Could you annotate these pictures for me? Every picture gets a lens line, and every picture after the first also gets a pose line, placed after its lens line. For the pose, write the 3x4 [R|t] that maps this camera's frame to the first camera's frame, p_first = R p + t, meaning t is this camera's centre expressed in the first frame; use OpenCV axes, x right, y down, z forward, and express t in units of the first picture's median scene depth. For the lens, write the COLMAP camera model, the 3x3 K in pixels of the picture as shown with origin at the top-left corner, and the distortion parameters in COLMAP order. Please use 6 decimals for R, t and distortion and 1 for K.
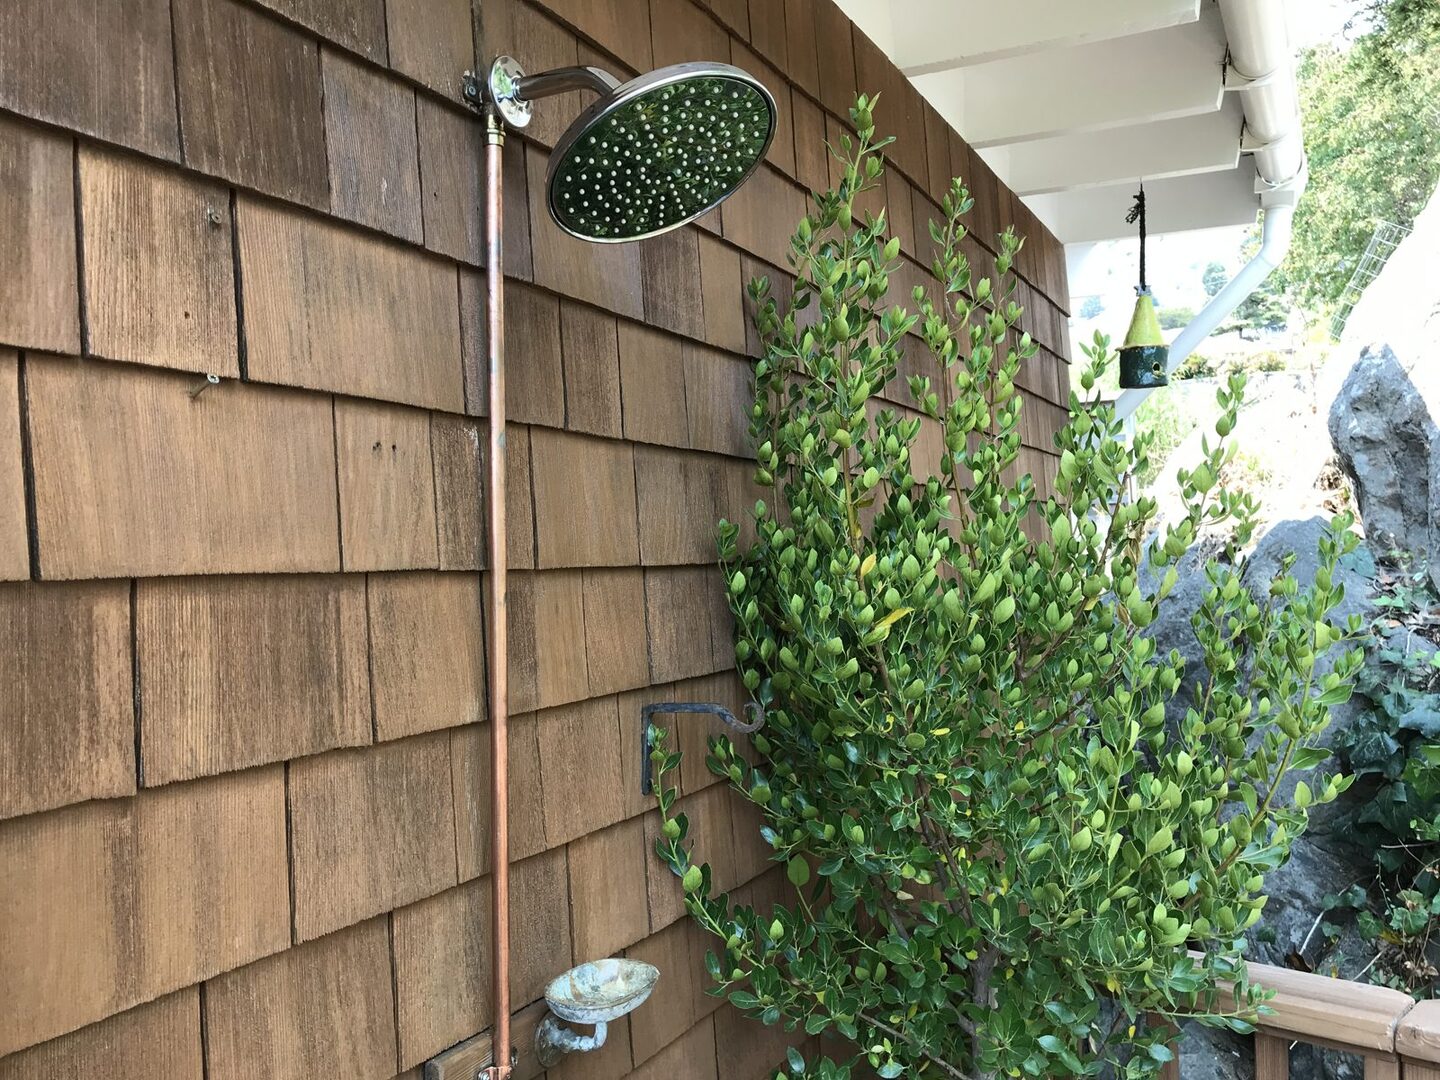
lens RADIAL K [[1158.7, 0, 720.0], [0, 1158.7, 540.0], [0, 0, 1]] dist [0.117199, -0.219824]
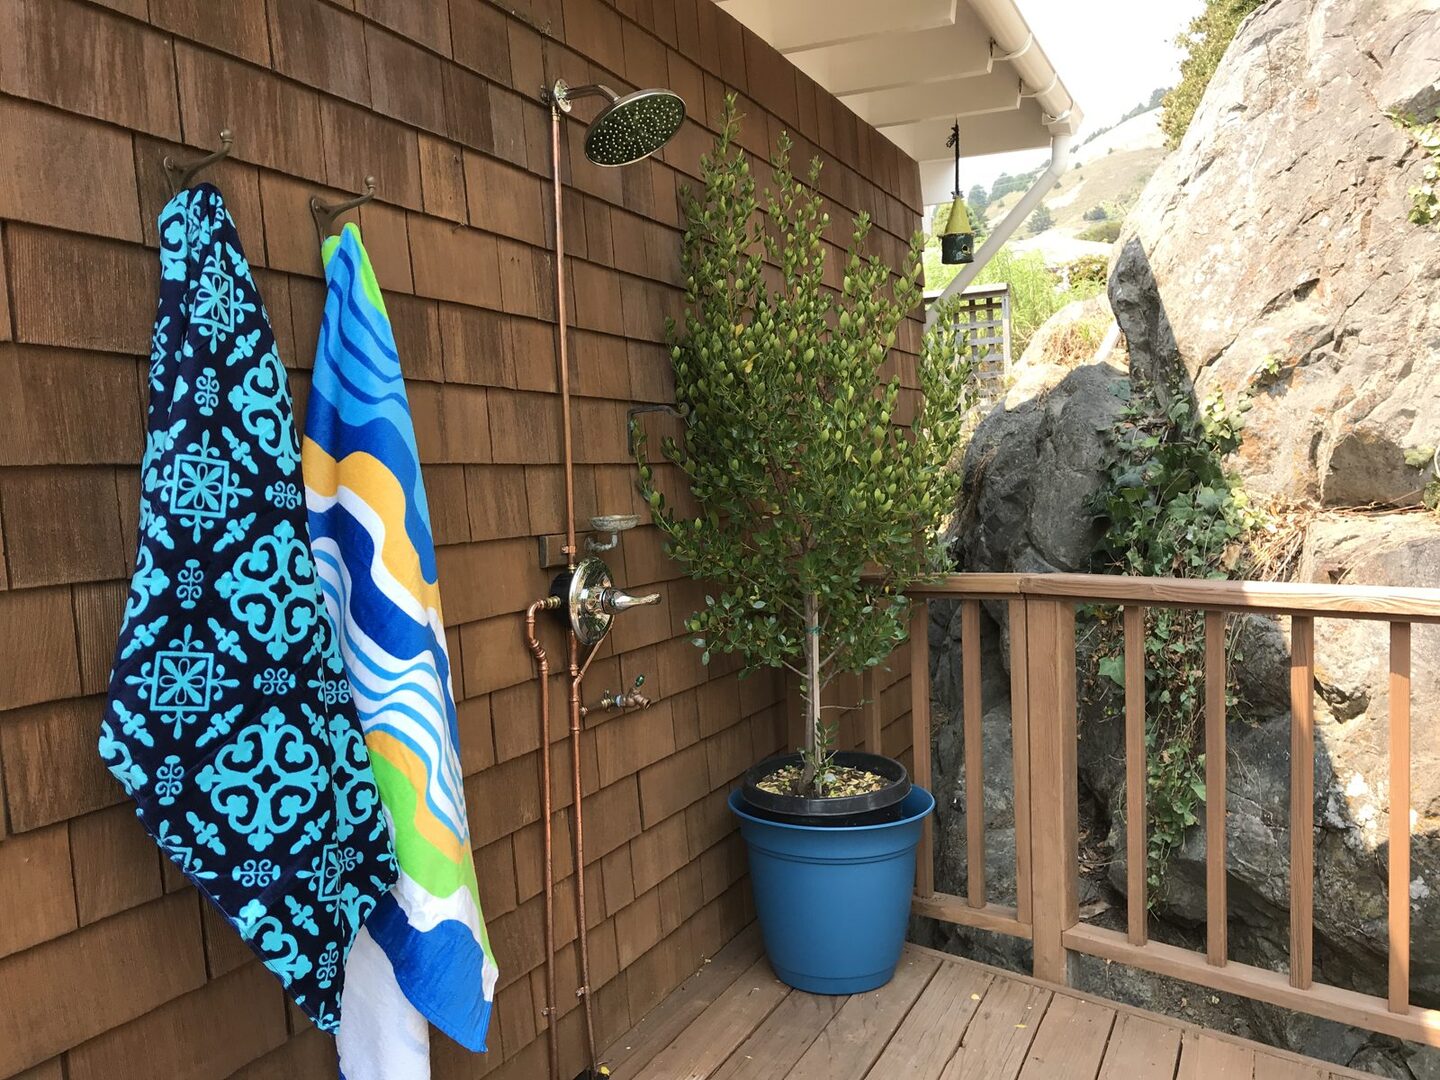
lens RADIAL K [[1168.4, 0, 720.0], [0, 1168.4, 540.0], [0, 0, 1]] dist [0.134865, -0.395845]
pose [[0.999108, -0.017563, 0.038392, 0.009741], [0.015006, 0.997712, 0.065928, 0.246346], [-0.039462, -0.065293, 0.997086, -1.032131]]
